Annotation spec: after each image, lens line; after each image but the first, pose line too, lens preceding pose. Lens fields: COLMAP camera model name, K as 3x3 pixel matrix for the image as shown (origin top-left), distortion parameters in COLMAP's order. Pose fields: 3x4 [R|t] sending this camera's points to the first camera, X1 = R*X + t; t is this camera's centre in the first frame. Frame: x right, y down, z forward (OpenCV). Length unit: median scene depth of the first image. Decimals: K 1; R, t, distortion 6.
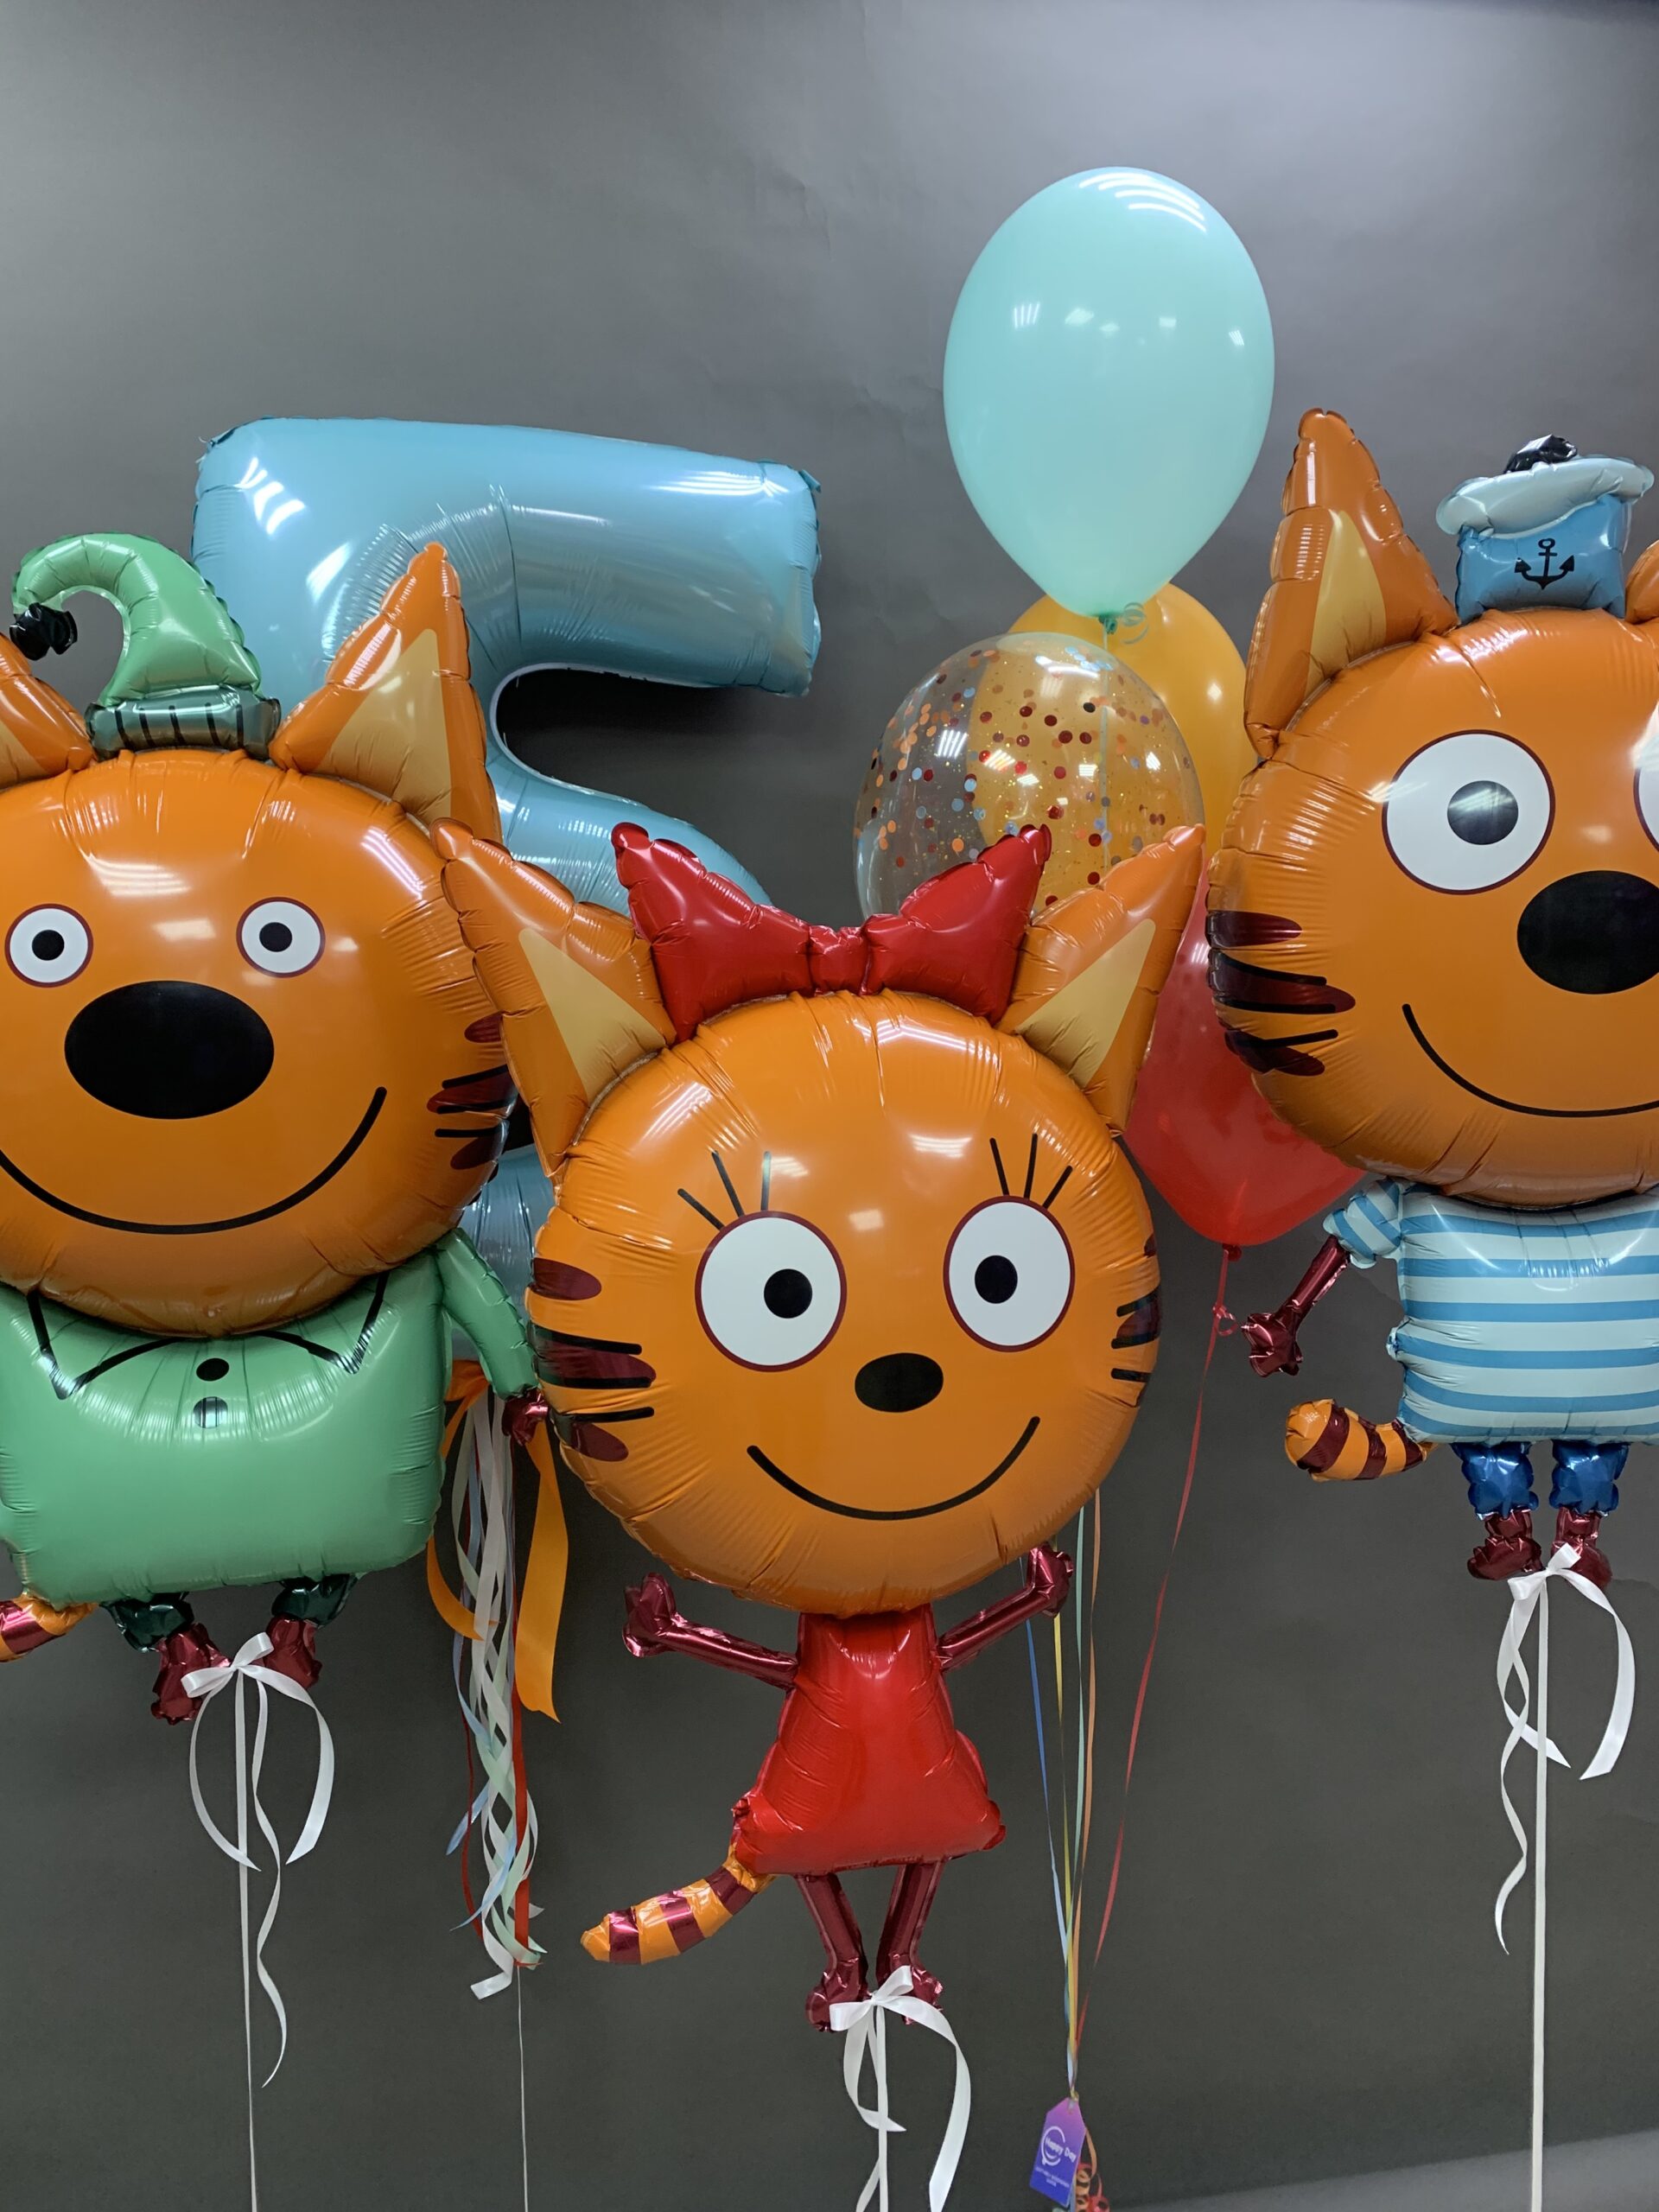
lens RADIAL K [[1678.8, 0, 829.5], [0, 1678.8, 1106.0], [0, 0, 1]] dist [0.016655, -0.000199]
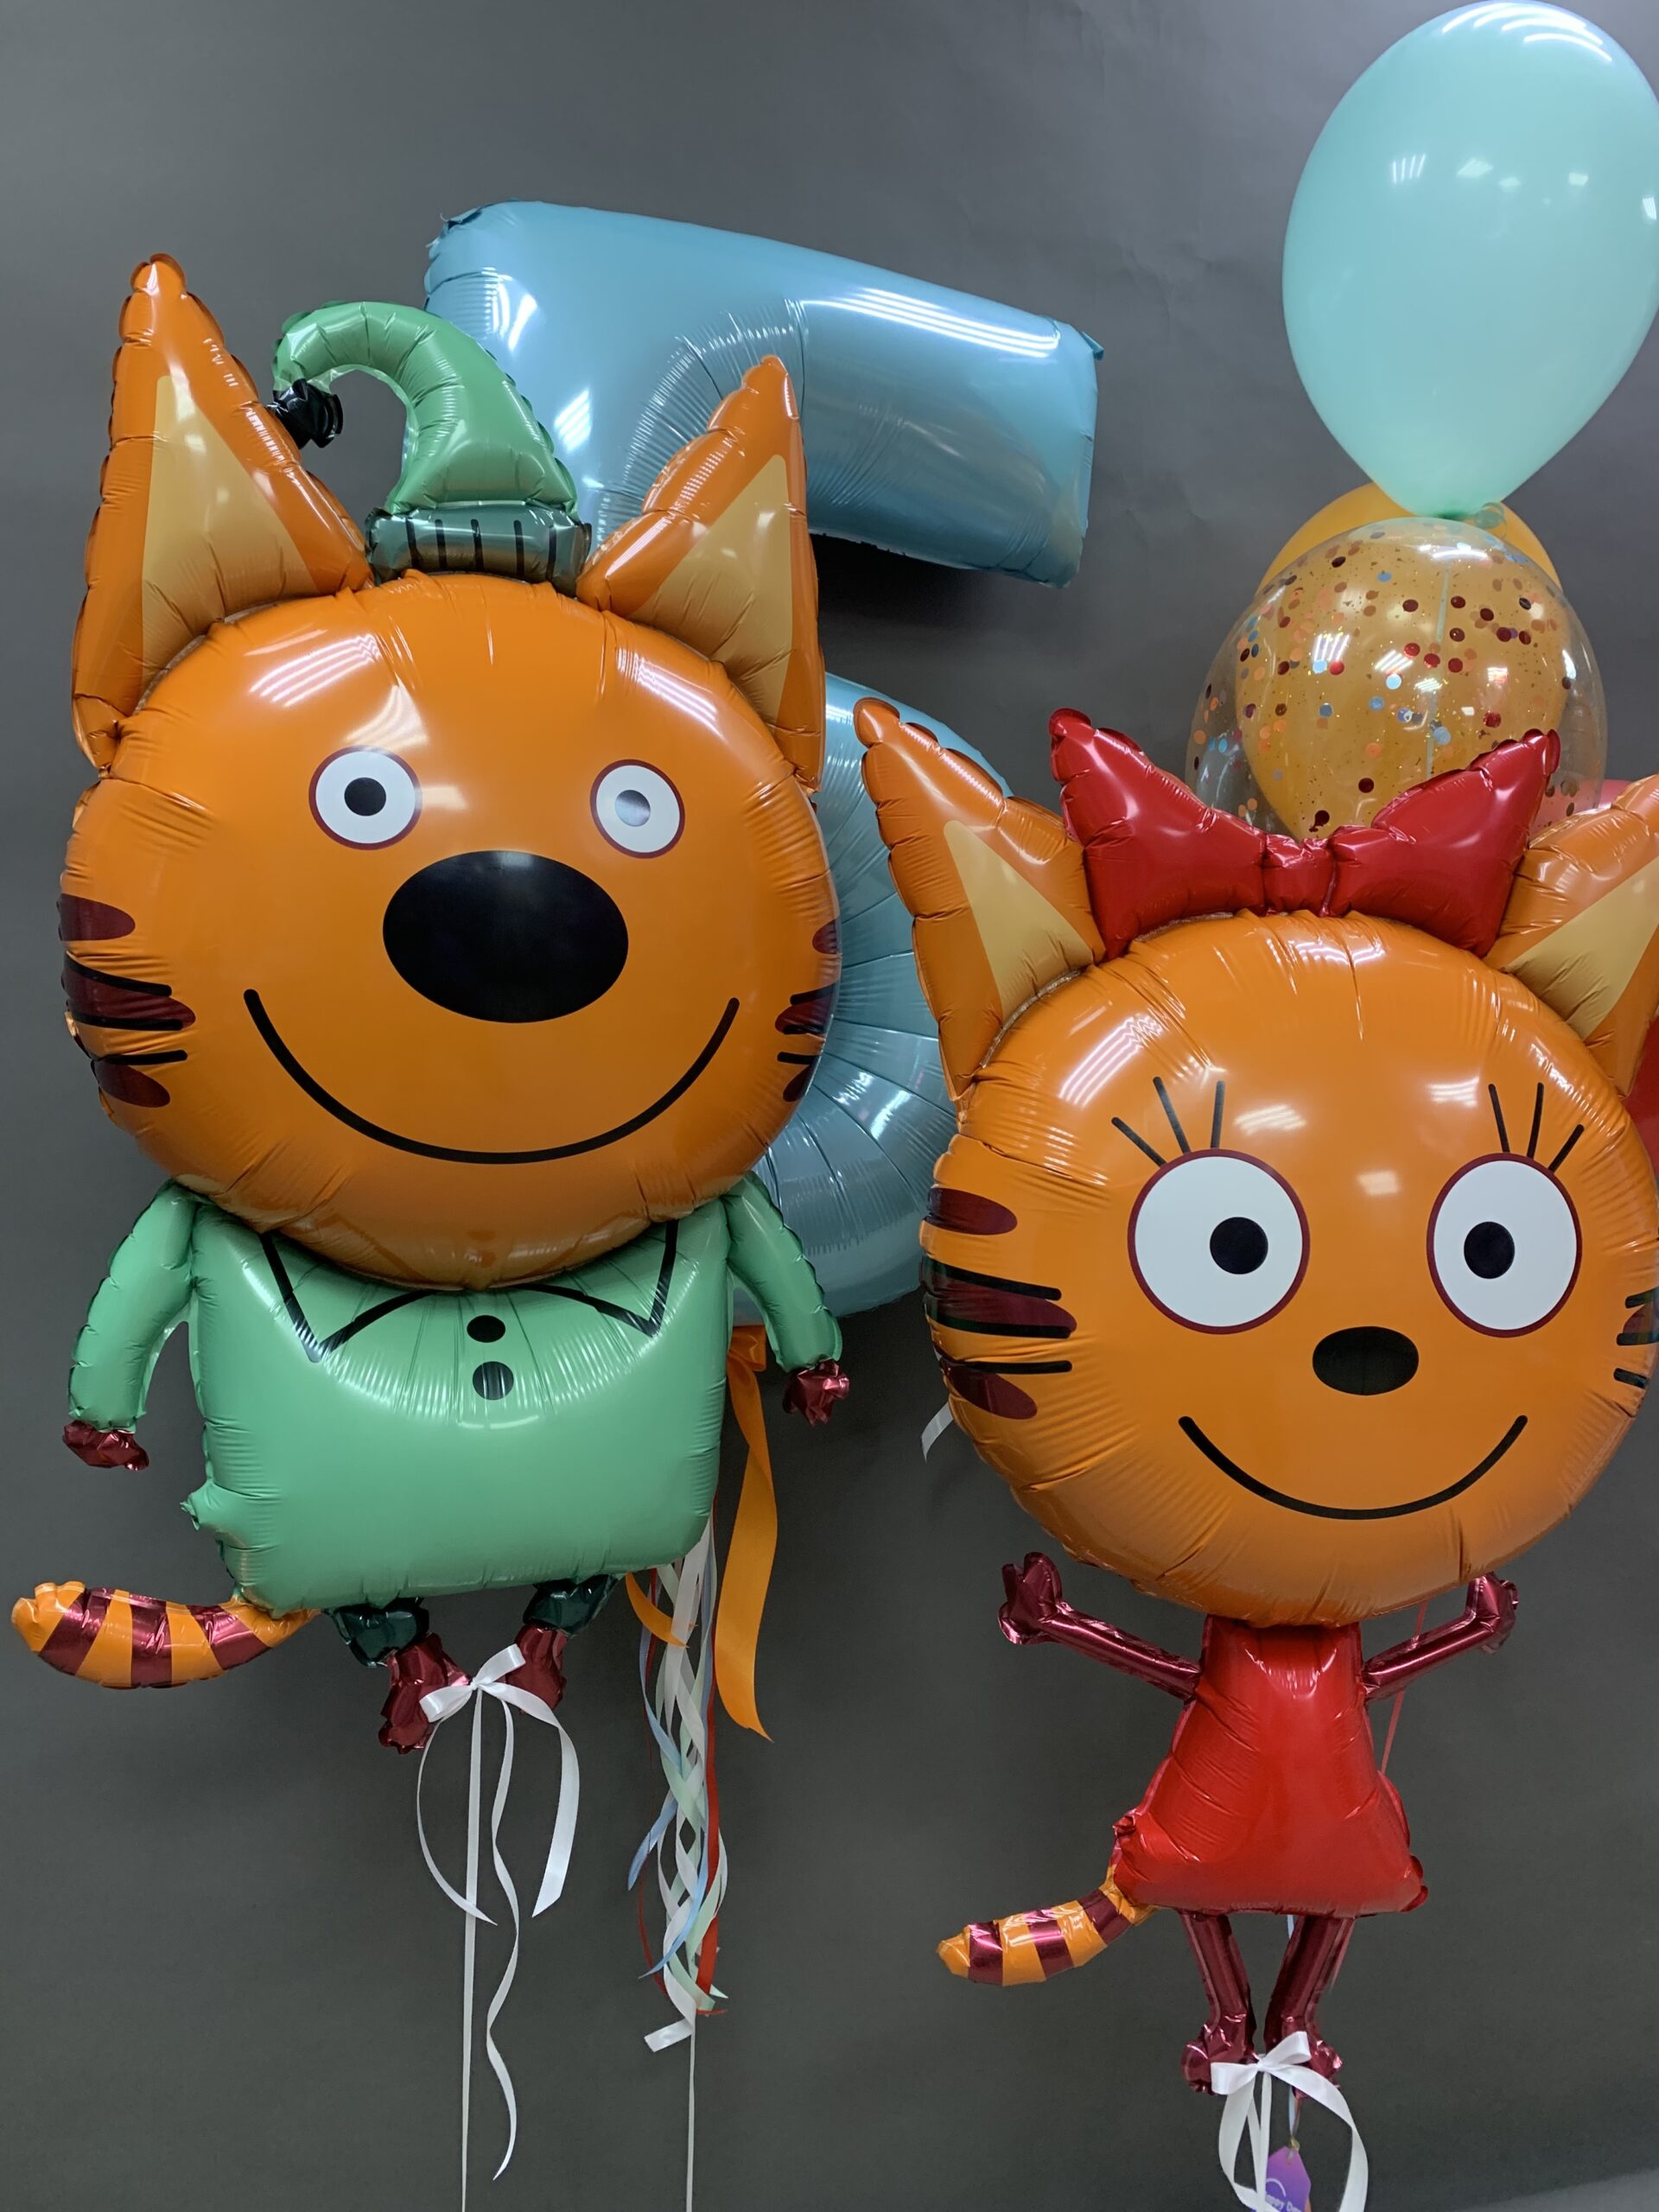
lens RADIAL K [[1678.8, 0, 829.5], [0, 1678.8, 1106.0], [0, 0, 1]] dist [0.016655, -0.000199]
pose [[0.990255, 0.041723, 0.132872, -0.325420], [-0.043533, 0.998994, 0.010742, 0.031672], [-0.132290, -0.016421, 0.991075, 0.165605]]
